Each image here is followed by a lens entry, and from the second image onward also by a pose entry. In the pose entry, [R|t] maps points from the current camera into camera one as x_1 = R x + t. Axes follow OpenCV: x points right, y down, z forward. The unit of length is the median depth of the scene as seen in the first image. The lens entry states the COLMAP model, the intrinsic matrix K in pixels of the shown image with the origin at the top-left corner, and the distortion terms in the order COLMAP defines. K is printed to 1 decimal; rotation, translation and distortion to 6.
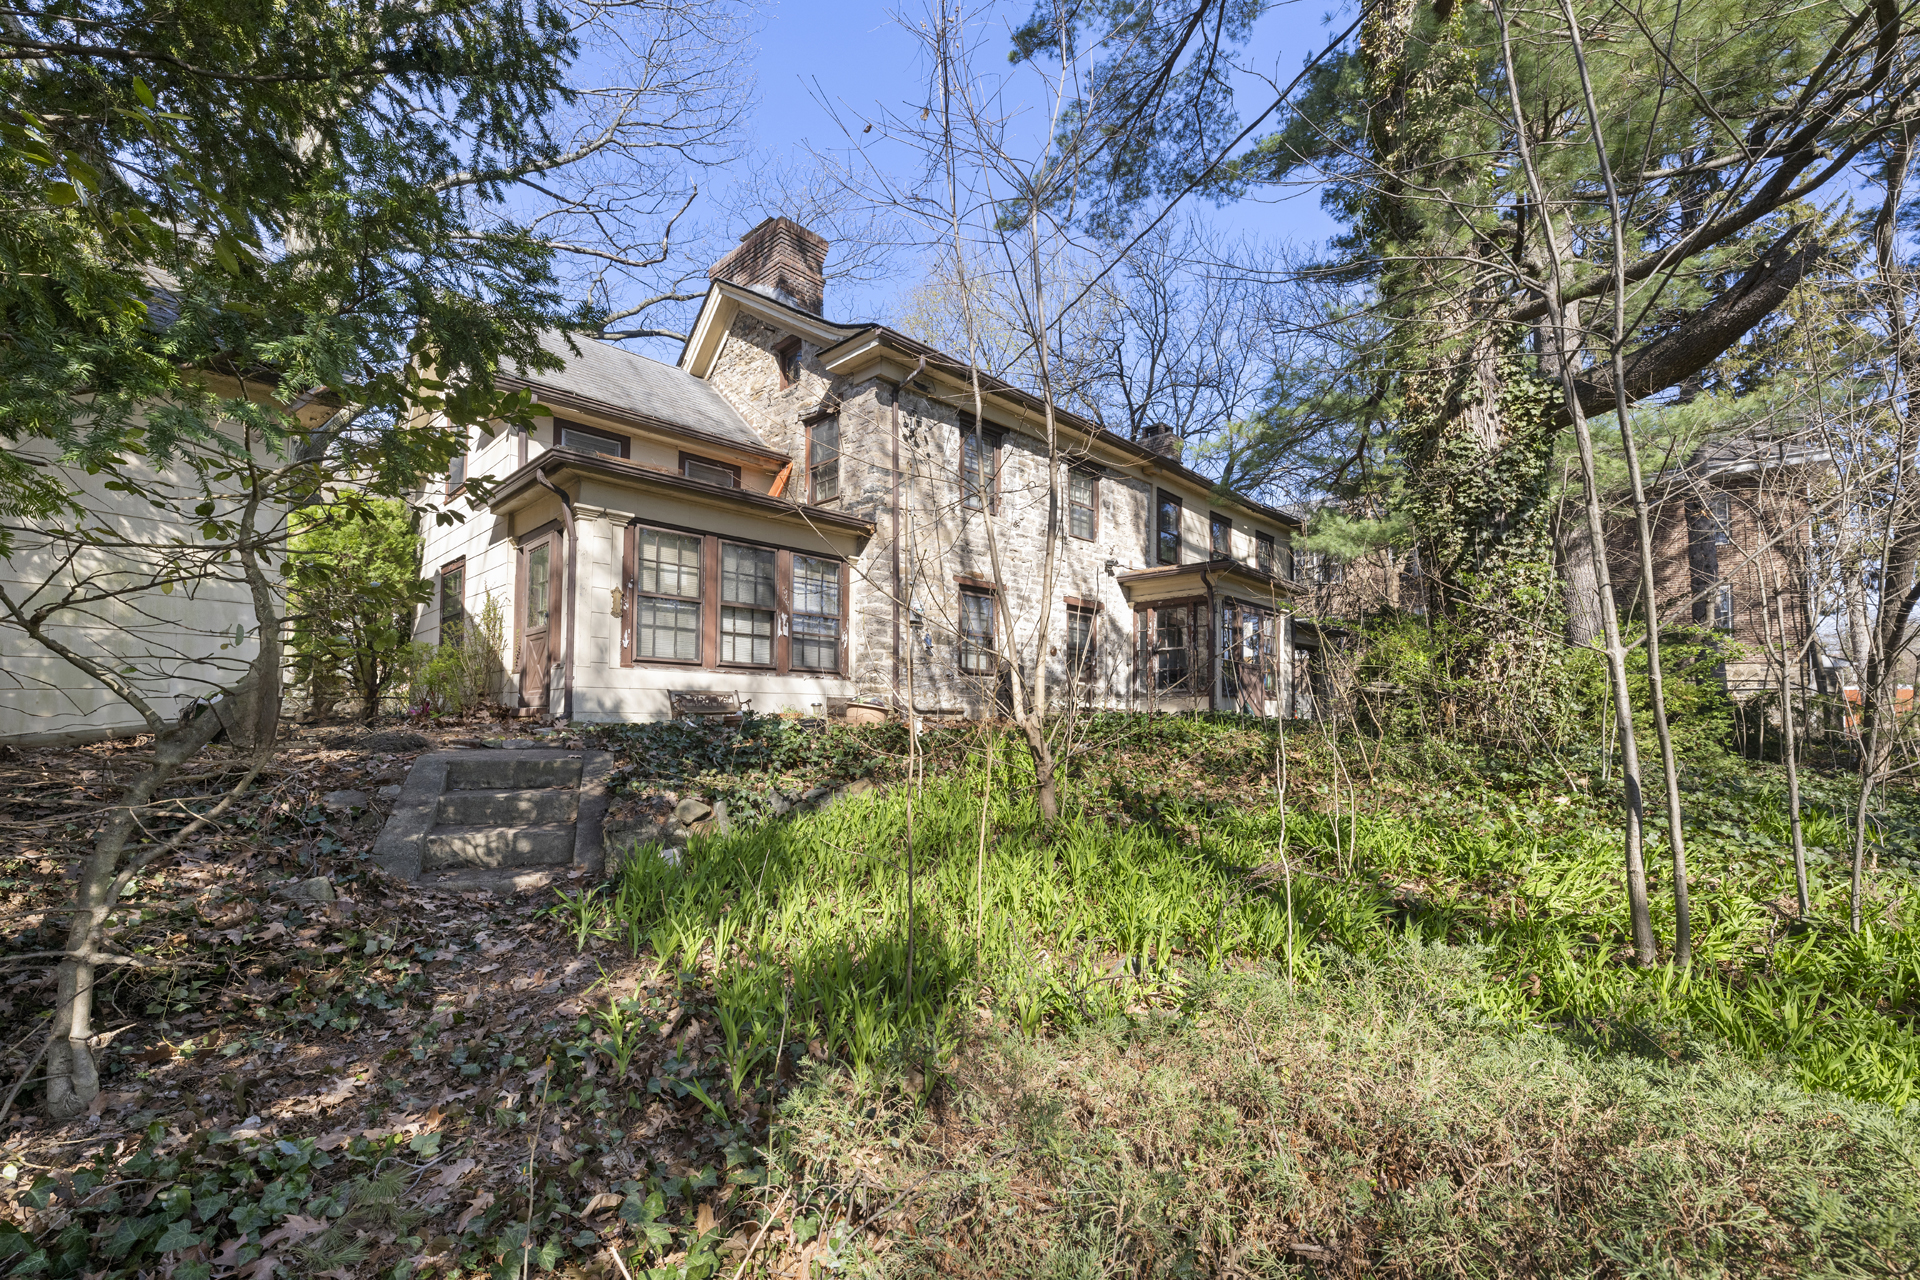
lens RADIAL K [[813.2, 0, 959.1], [0, 813.2, 688.5], [0, 0, 1]] dist [-0.000311, -0.000504]
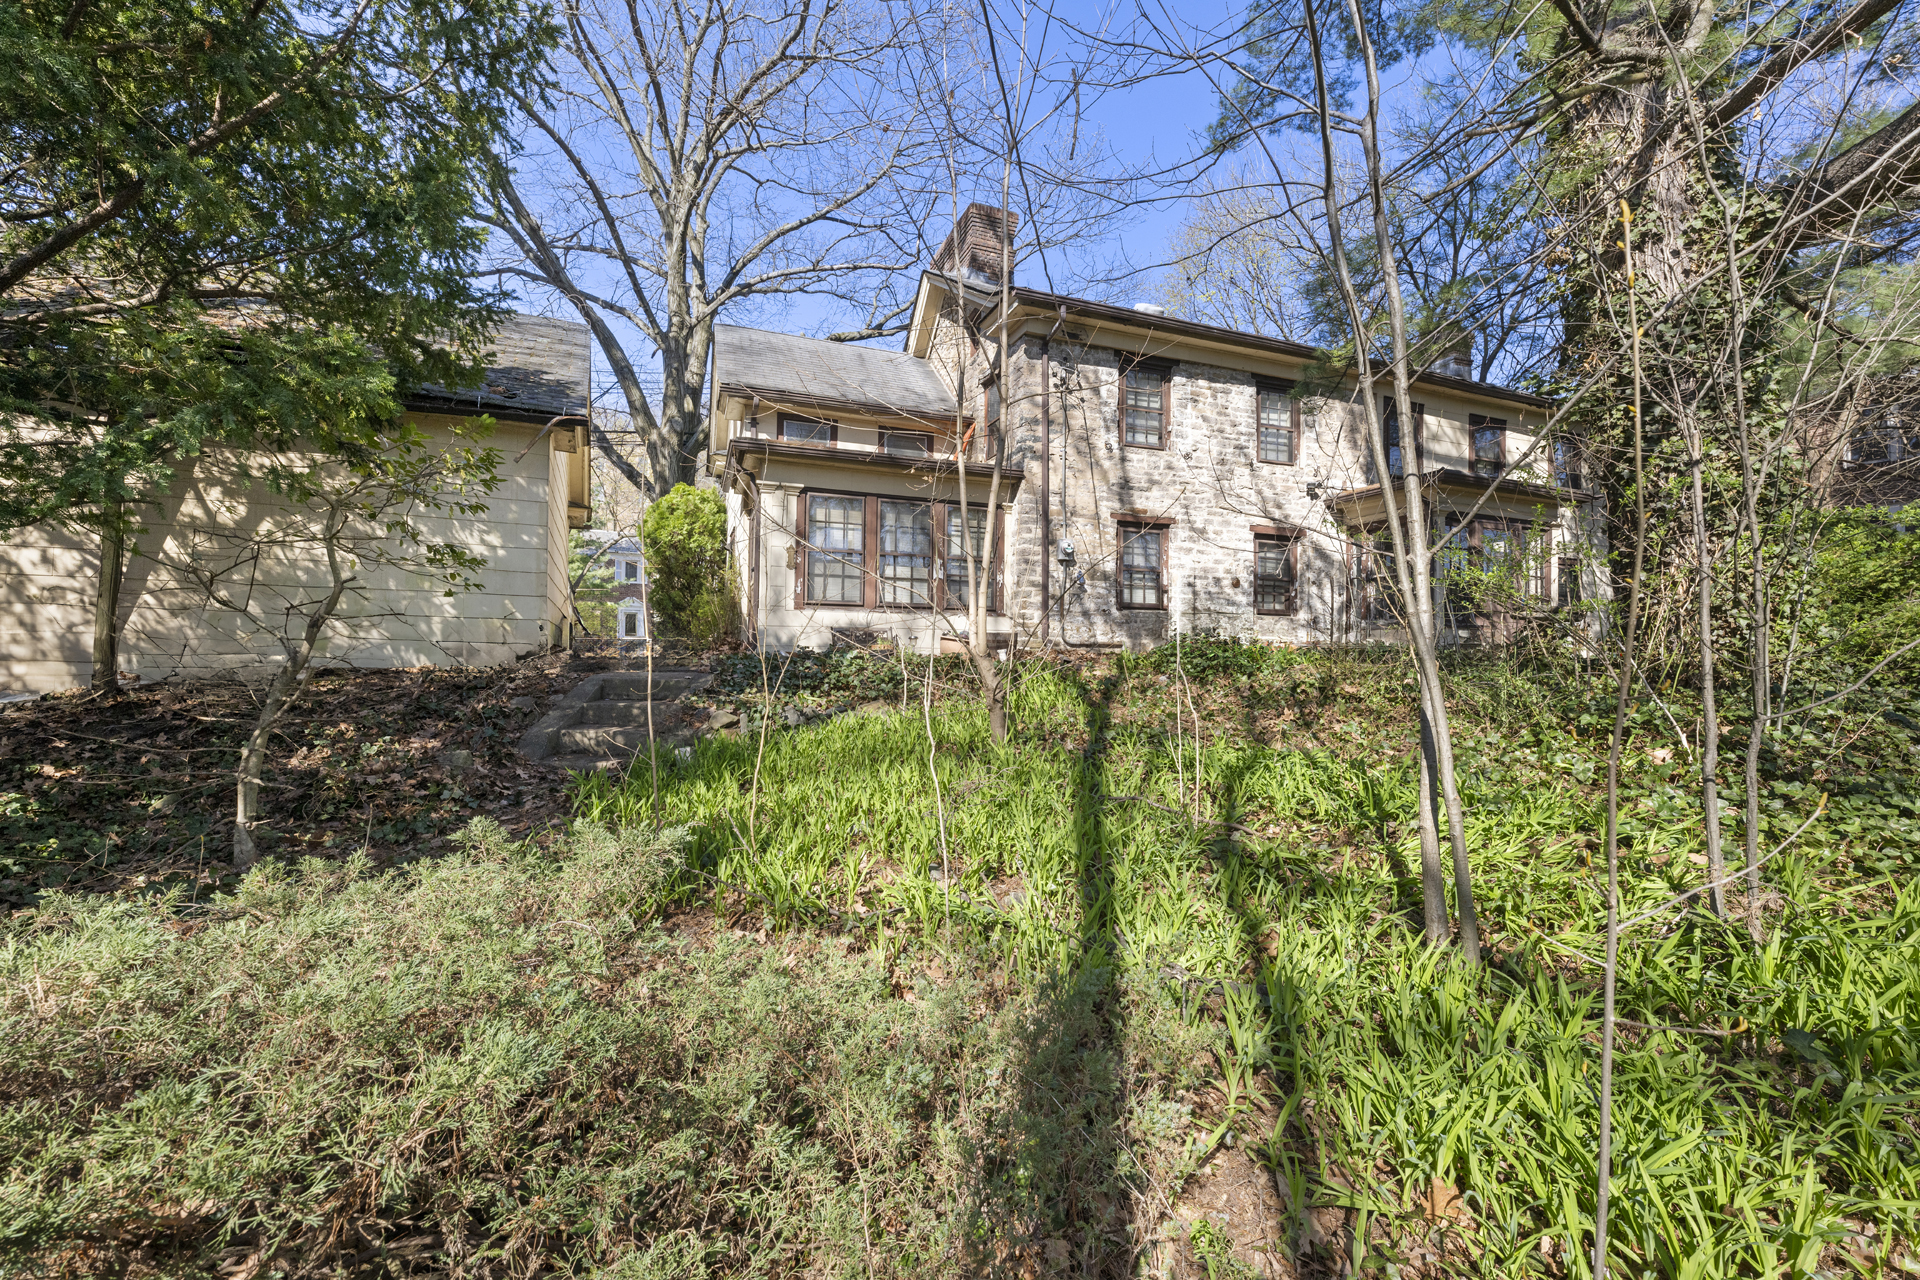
lens RADIAL K [[761.8, 0, 953.5], [0, 761.8, 641.7], [0, 0, 1]] dist [-0.000958, -0.000345]
pose [[0.904778, -0.006038, -0.425840, 0.228539], [0.014204, 0.999771, 0.016004, 0.006282], [0.425646, -0.020528, 0.904657, 0.036037]]
